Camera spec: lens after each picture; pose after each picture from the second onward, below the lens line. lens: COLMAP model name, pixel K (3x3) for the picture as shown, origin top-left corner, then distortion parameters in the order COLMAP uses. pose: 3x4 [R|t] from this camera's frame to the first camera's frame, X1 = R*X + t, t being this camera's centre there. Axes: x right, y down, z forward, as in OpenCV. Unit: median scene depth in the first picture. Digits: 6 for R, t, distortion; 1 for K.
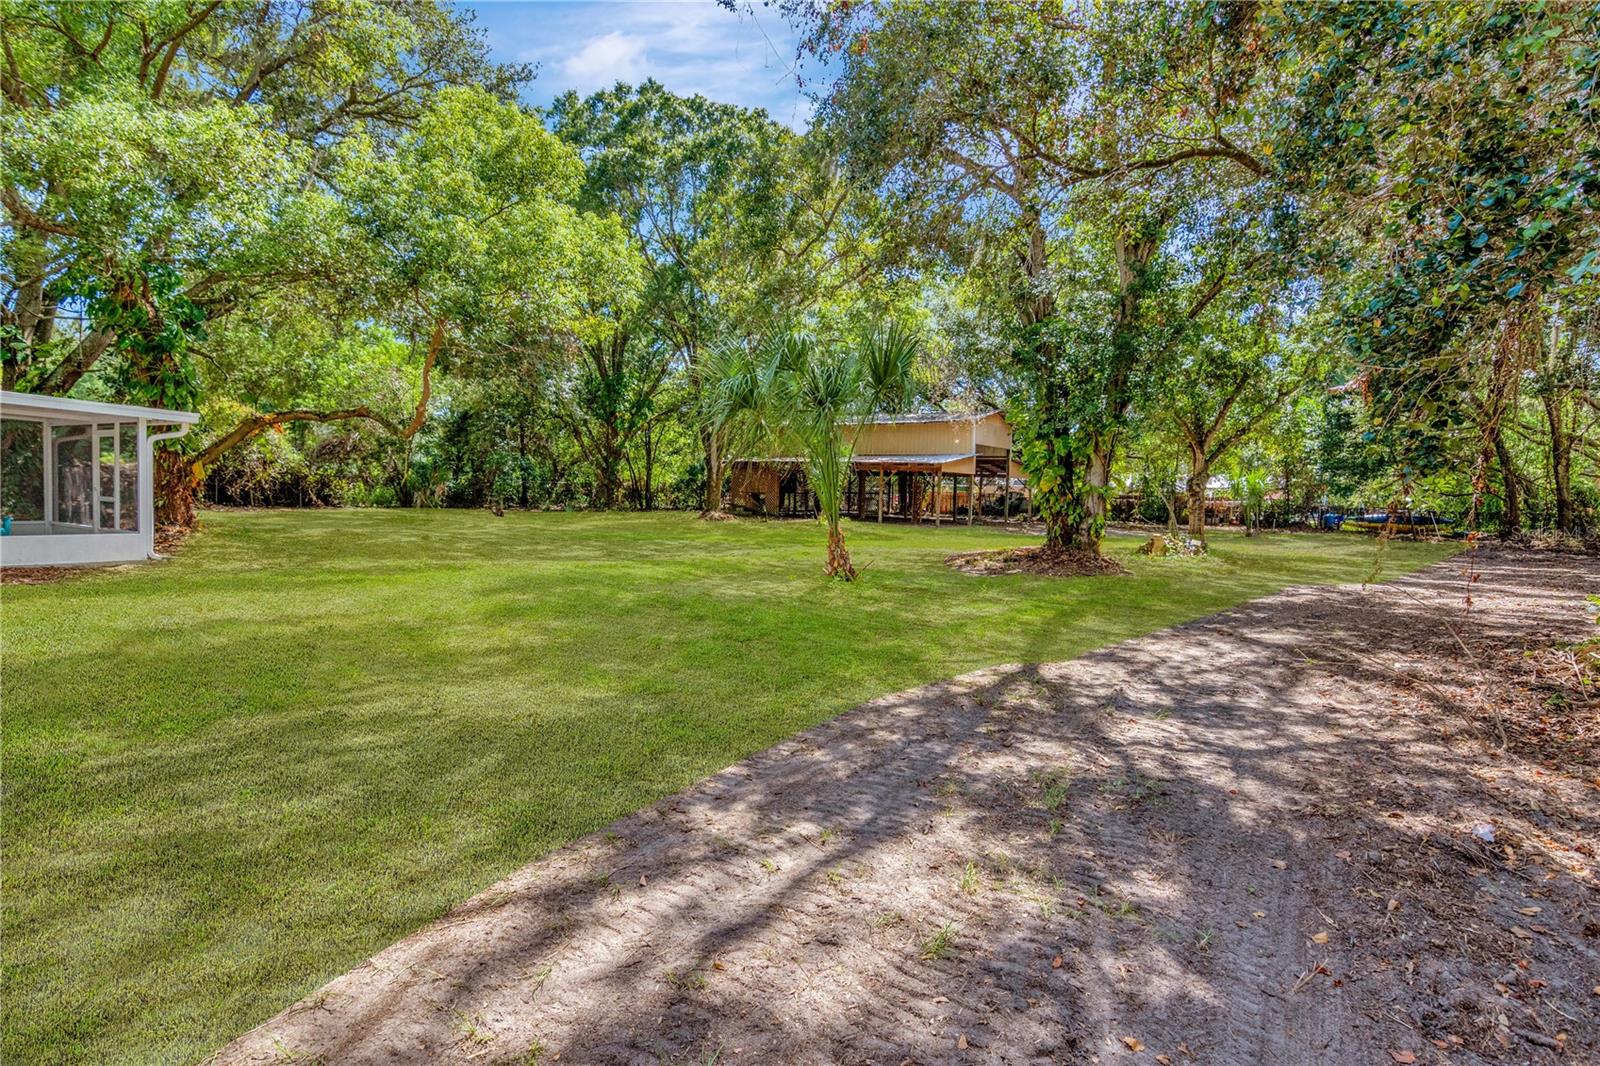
lens RADIAL K [[794.0, 0, 800.0], [0, 794.0, 533.0], [0, 0, 1]] dist [-0.000740, 0.000105]
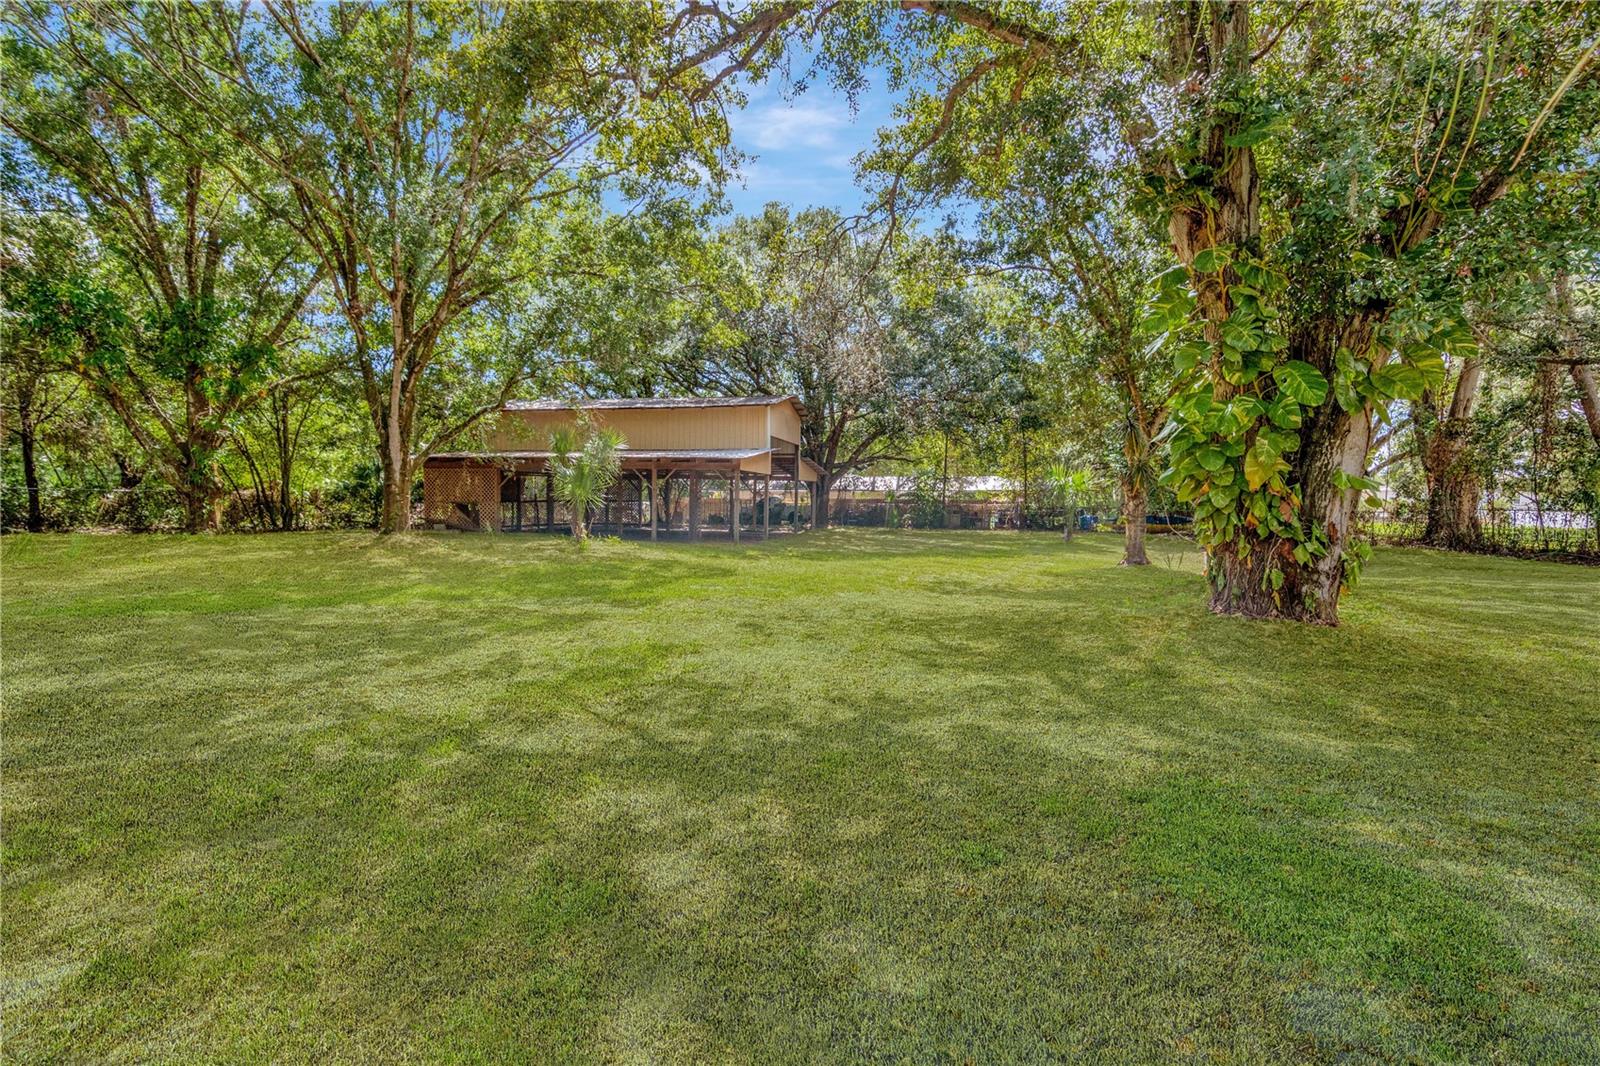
lens RADIAL K [[778.3, 0, 806.7], [0, 778.3, 540.2], [0, 0, 1]] dist [0.000773, 0.000328]
pose [[0.929894, -0.031975, 0.366436, -0.028321], [0.031510, 0.999477, 0.007250, -0.013220], [-0.366476, 0.004805, 0.930415, 0.258893]]
